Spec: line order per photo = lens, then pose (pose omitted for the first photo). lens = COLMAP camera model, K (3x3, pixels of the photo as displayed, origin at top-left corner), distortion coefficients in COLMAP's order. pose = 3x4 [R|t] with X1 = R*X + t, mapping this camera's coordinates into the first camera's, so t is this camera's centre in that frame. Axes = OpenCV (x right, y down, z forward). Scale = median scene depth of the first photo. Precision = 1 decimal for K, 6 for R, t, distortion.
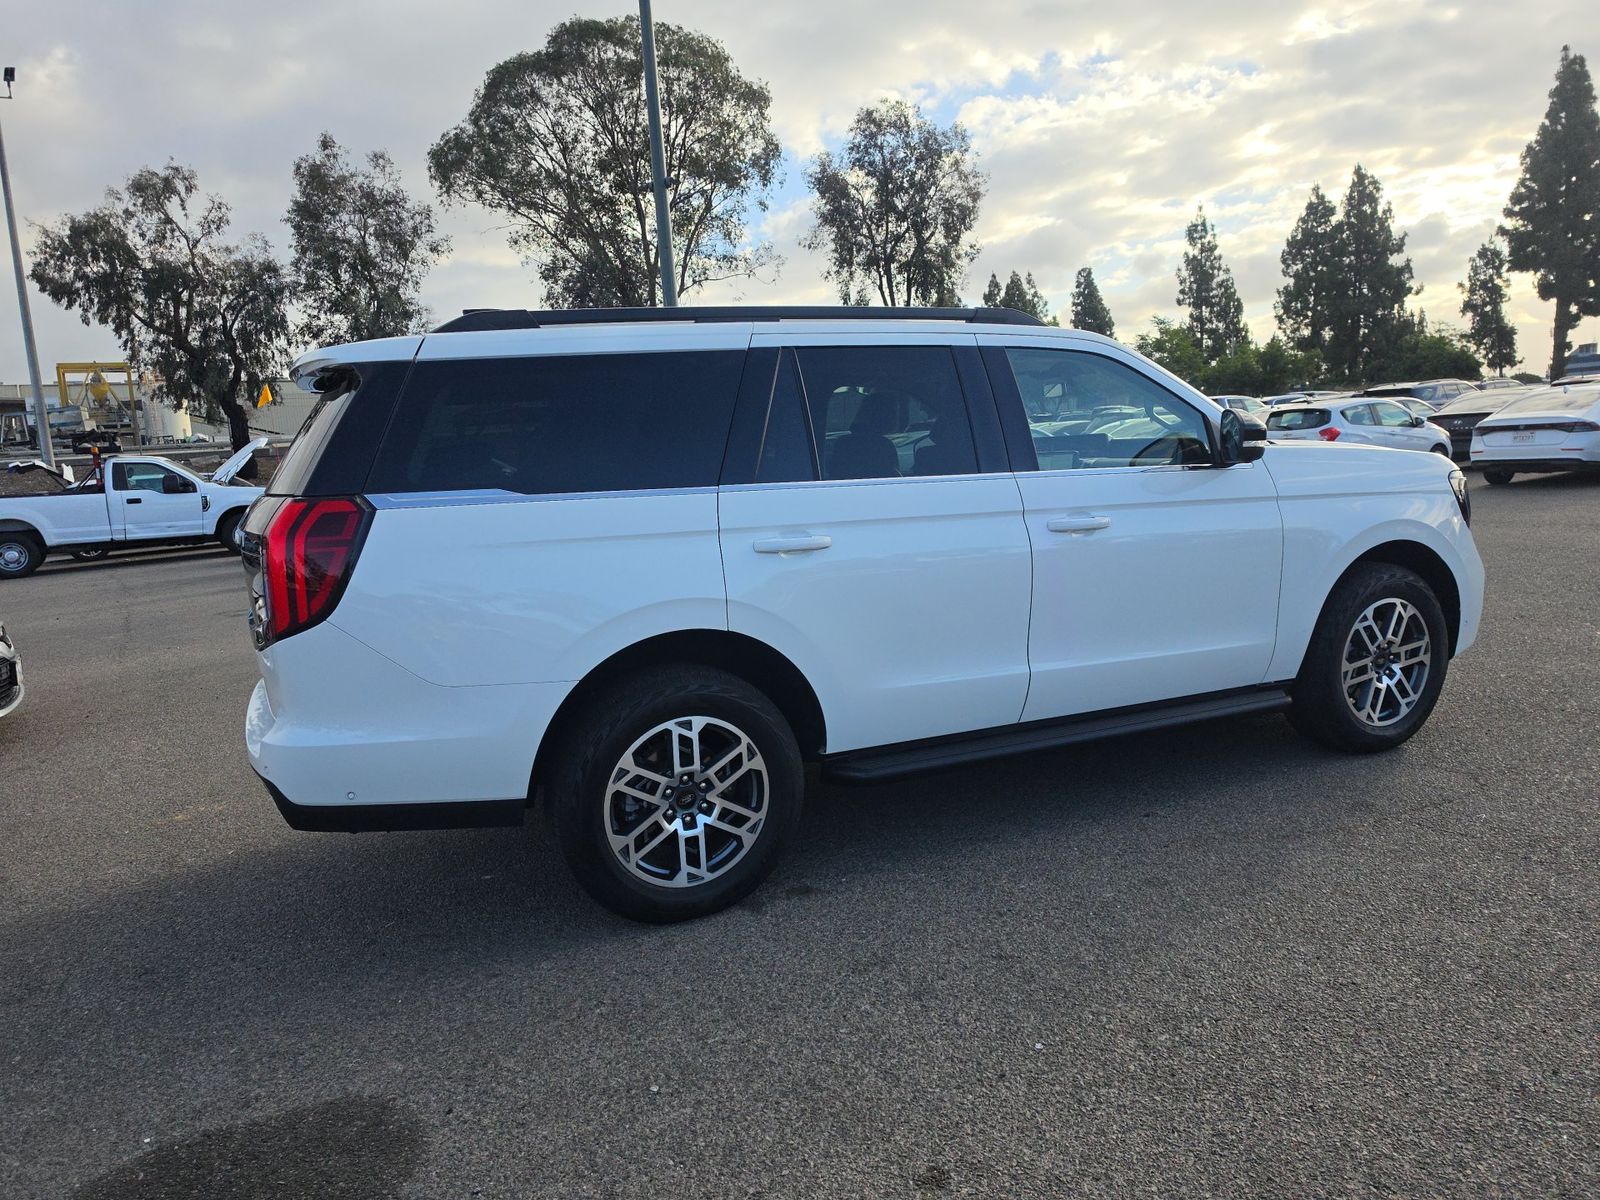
lens RADIAL K [[1079.4, 0, 796.6], [0, 1079.4, 606.1], [0, 0, 1]] dist [0.046224, -0.046455]
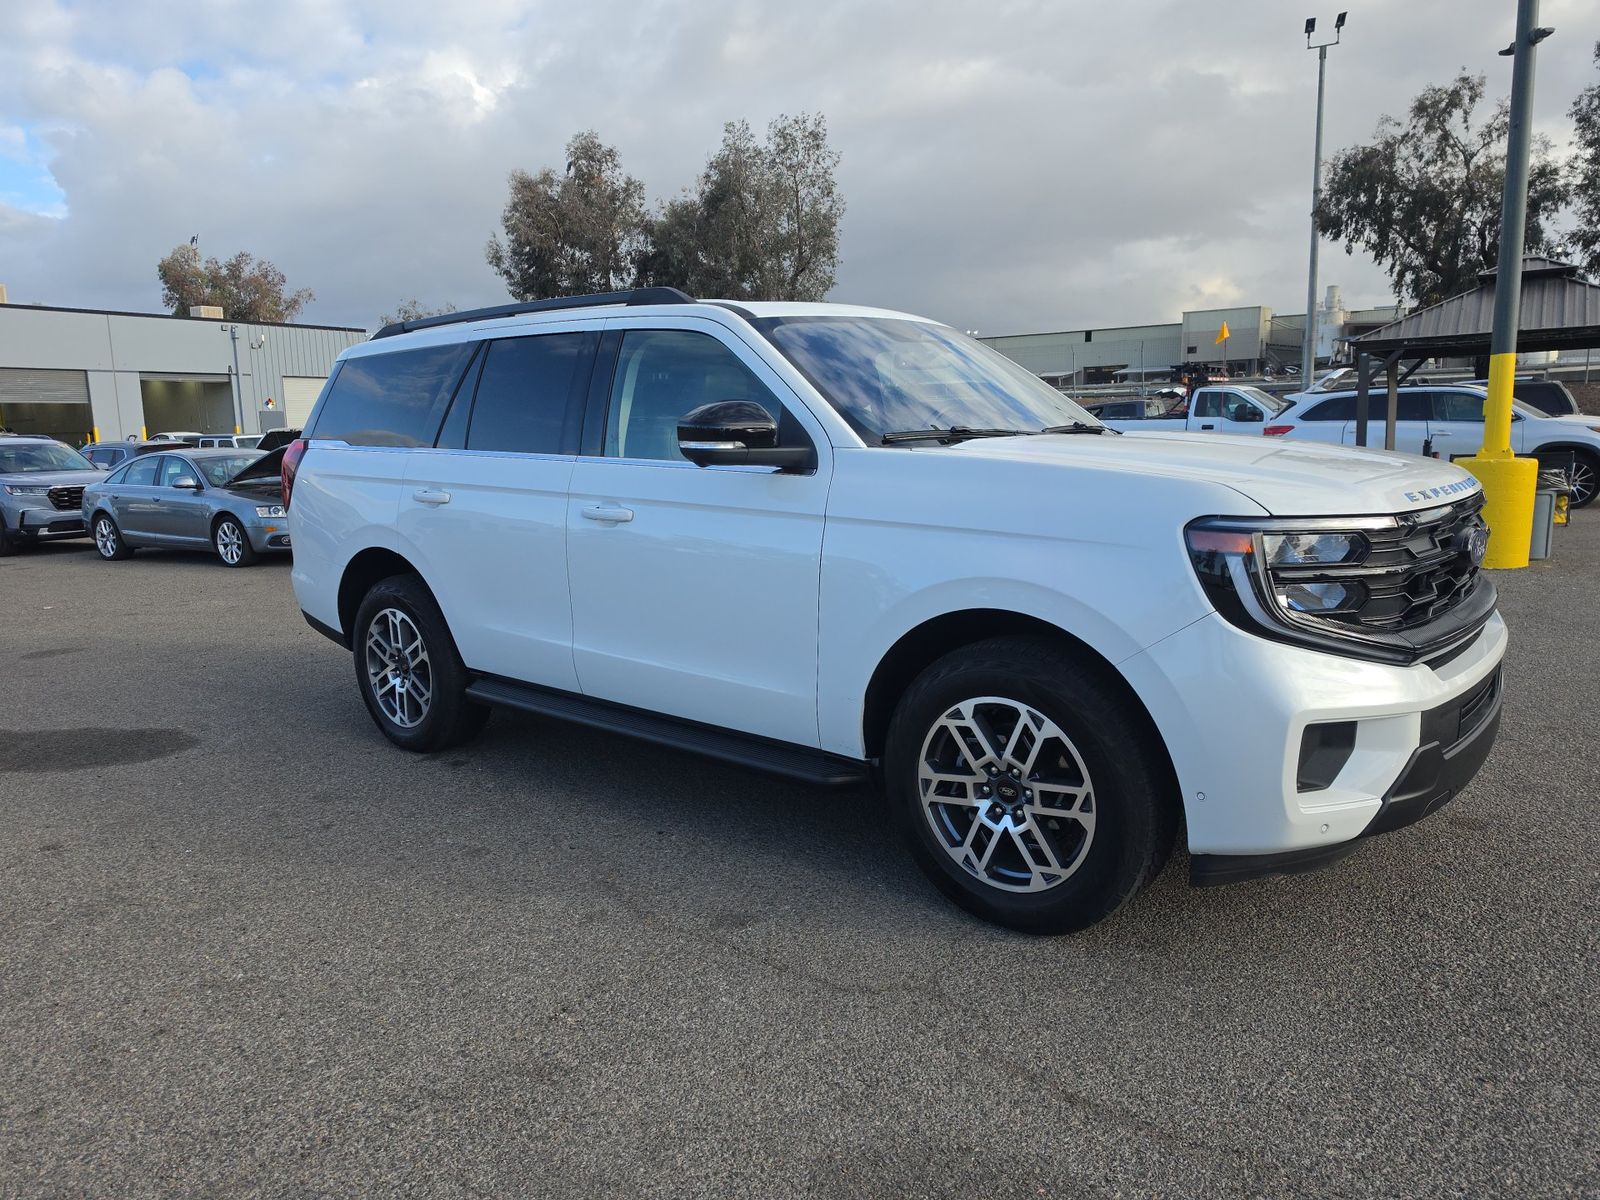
lens RADIAL K [[1079.4, 0, 796.6], [0, 1079.4, 606.1], [0, 0, 1]] dist [0.046224, -0.046455]
pose [[0.449845, 0.194486, -0.871673, 1.019090], [-0.132372, 0.979741, 0.150285, -0.137750], [0.883242, 0.047780, 0.466476, 0.584029]]
